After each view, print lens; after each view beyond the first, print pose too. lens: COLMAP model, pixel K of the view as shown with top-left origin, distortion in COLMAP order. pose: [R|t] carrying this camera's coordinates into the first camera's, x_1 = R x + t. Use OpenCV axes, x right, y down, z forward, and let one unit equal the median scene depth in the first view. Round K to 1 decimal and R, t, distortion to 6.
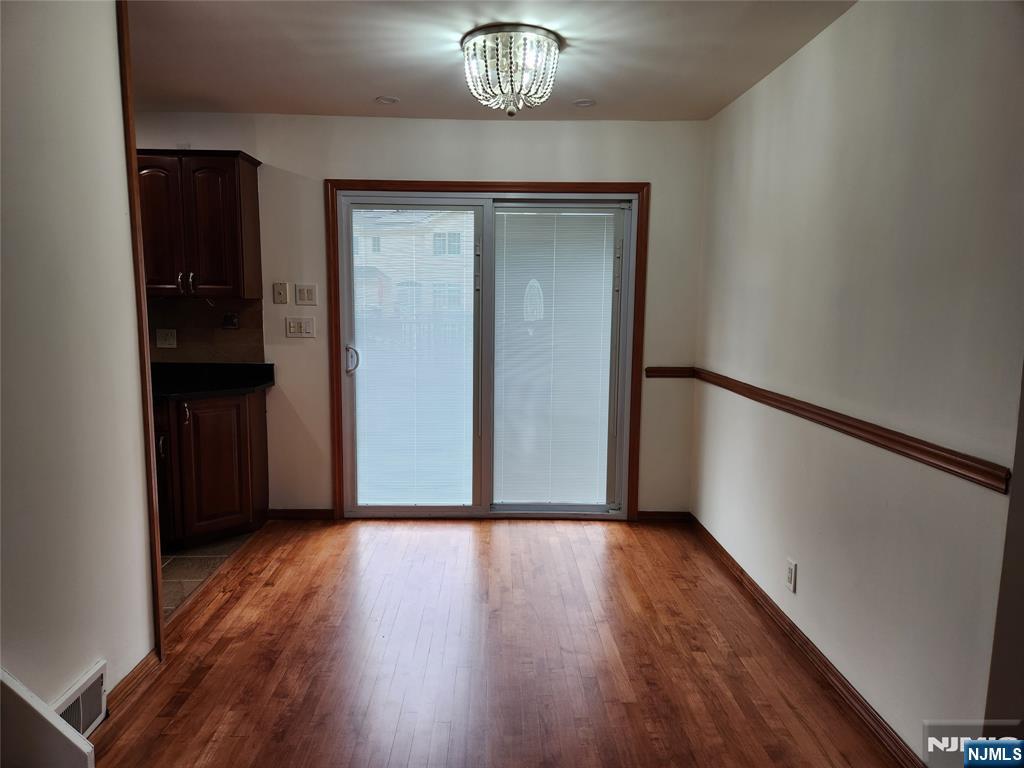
lens RADIAL K [[690.1, 0, 498.6], [0, 690.1, 386.4], [0, 0, 1]] dist [0.078642, -0.076935]
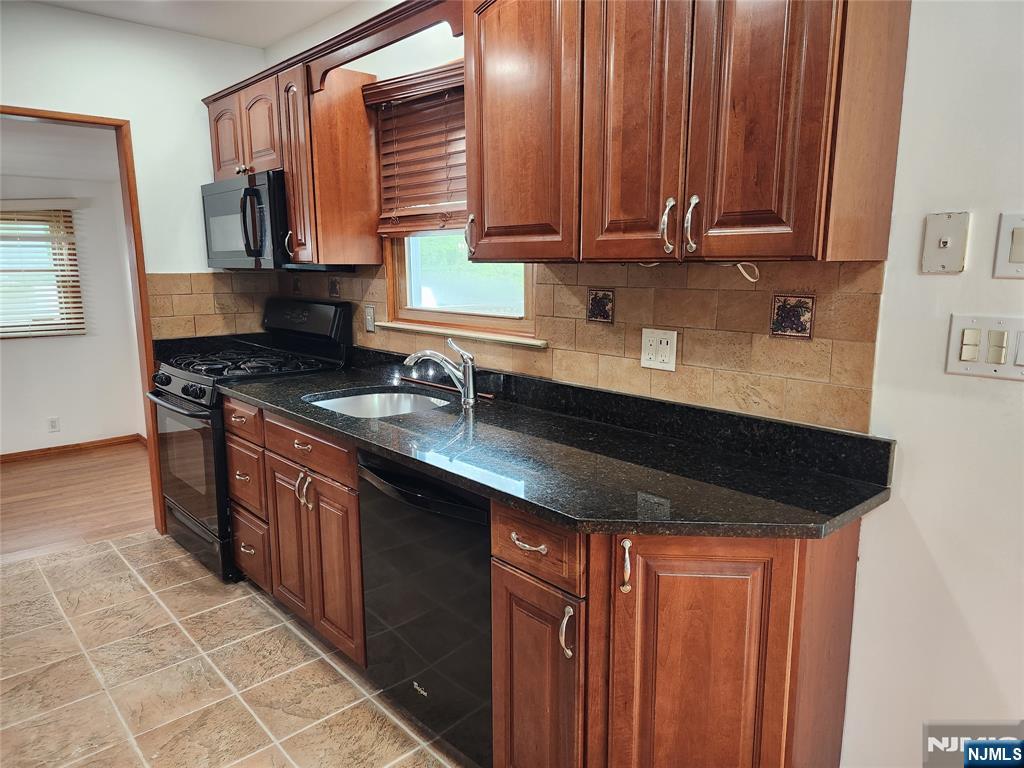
lens RADIAL K [[690.1, 0, 498.6], [0, 690.1, 386.4], [0, 0, 1]] dist [0.078642, -0.076935]
pose [[0.670125, 0.119396, -0.732582, -0.198967], [-0.089753, 0.992770, 0.079700, -0.072474], [0.736802, 0.012343, 0.675996, 0.606049]]
